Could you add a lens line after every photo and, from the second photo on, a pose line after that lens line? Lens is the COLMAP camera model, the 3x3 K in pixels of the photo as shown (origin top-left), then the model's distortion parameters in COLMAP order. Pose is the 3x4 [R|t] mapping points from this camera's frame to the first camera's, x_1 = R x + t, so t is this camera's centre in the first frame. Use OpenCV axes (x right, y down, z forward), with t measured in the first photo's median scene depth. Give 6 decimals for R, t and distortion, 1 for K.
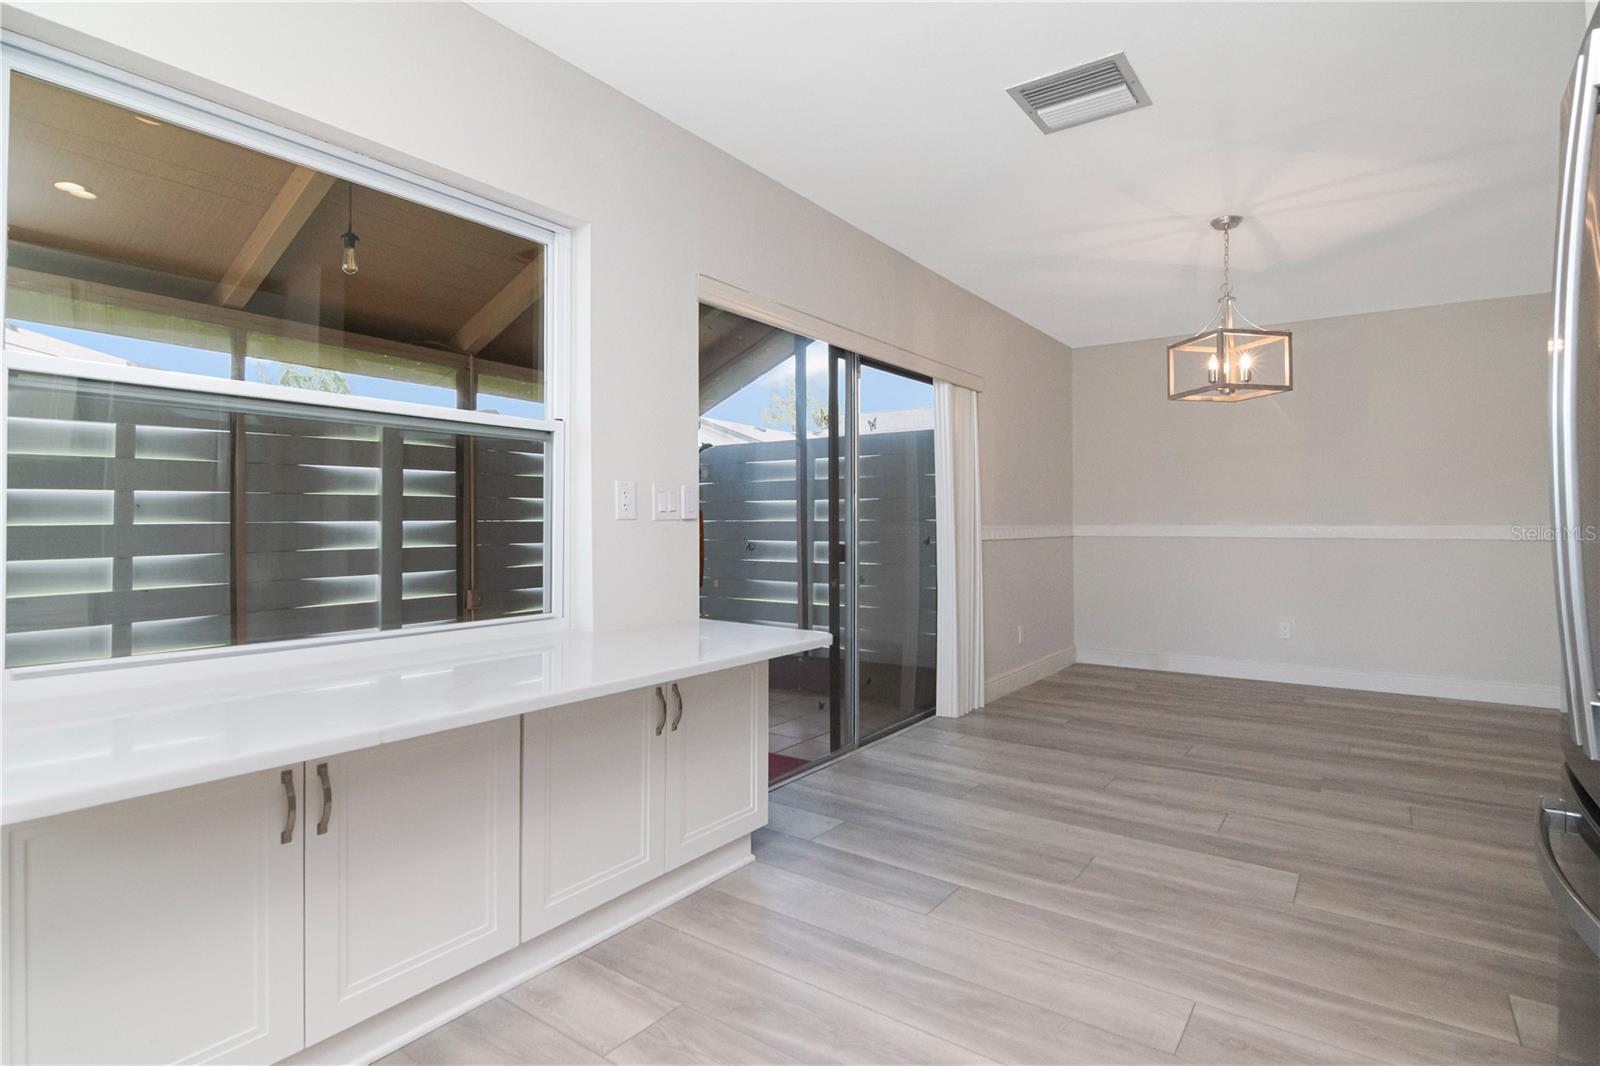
lens RADIAL K [[792.5, 0, 812.2], [0, 792.5, 510.8], [0, 0, 1]] dist [-0.004589, -0.001630]
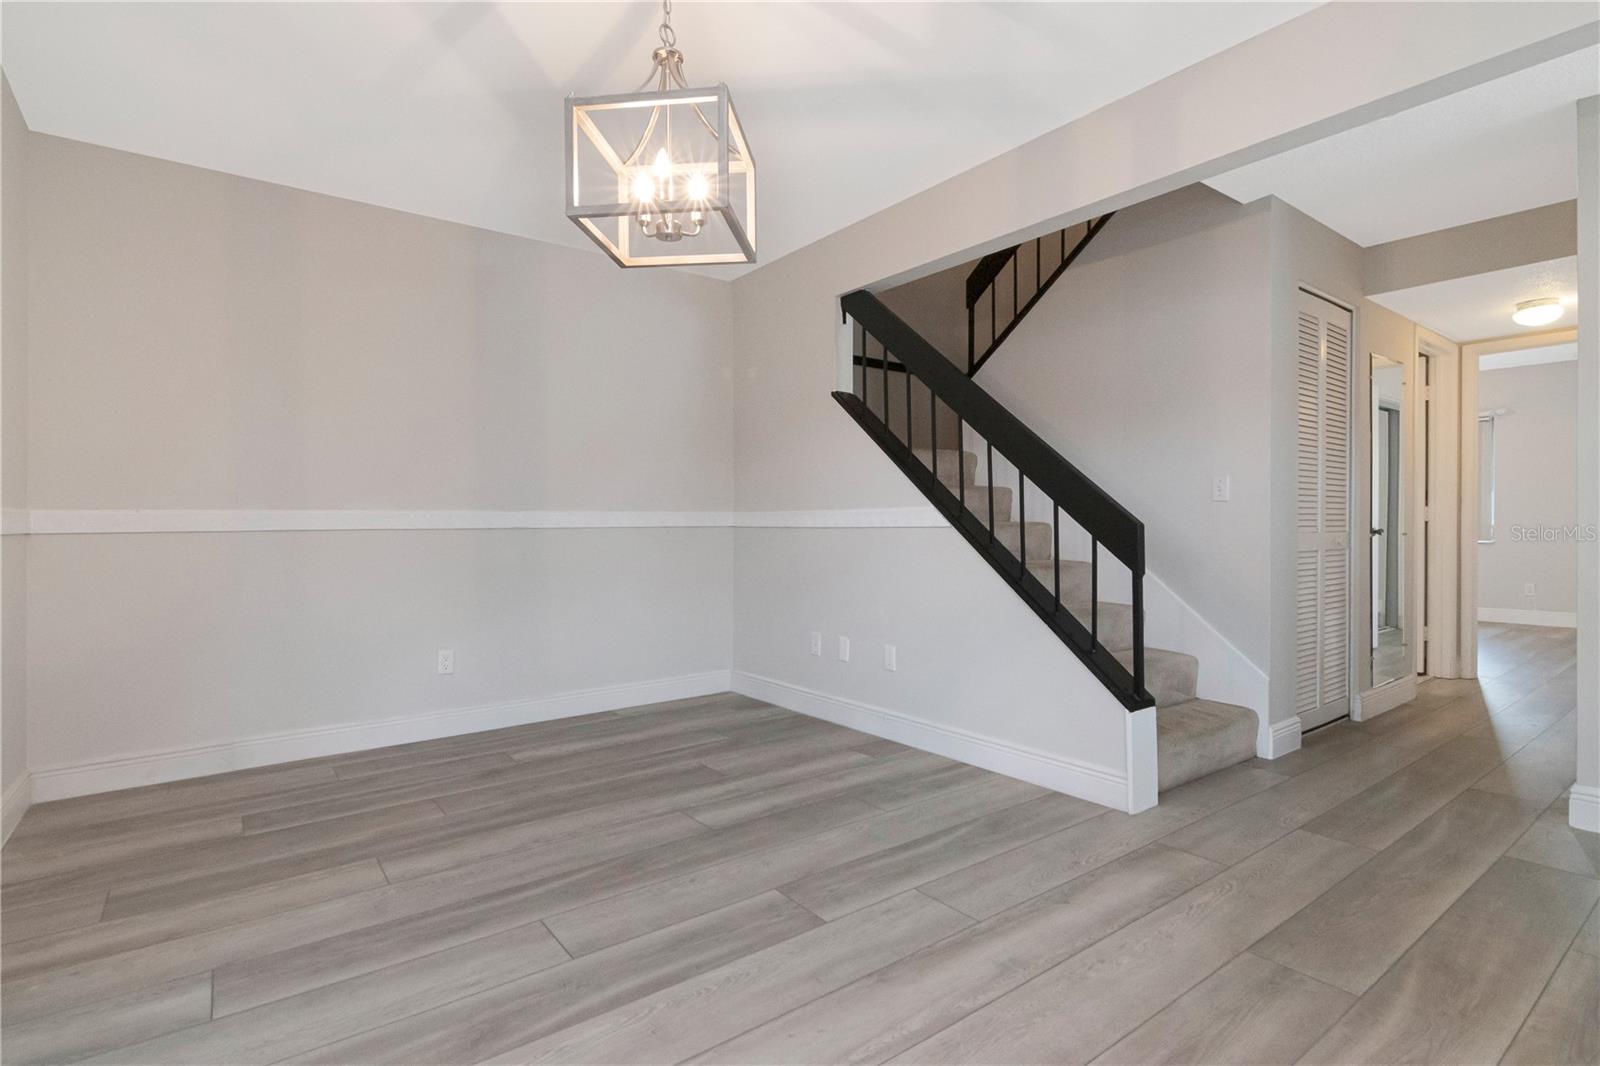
lens RADIAL K [[784.1, 0, 802.6], [0, 784.1, 539.0], [0, 0, 1]] dist [0.000217, -0.000524]
pose [[0.303761, -0.014672, 0.952635, 0.078172], [-0.005490, 0.999838, 0.017149, 0.059797], [-0.952732, -0.010439, 0.303632, 0.970889]]
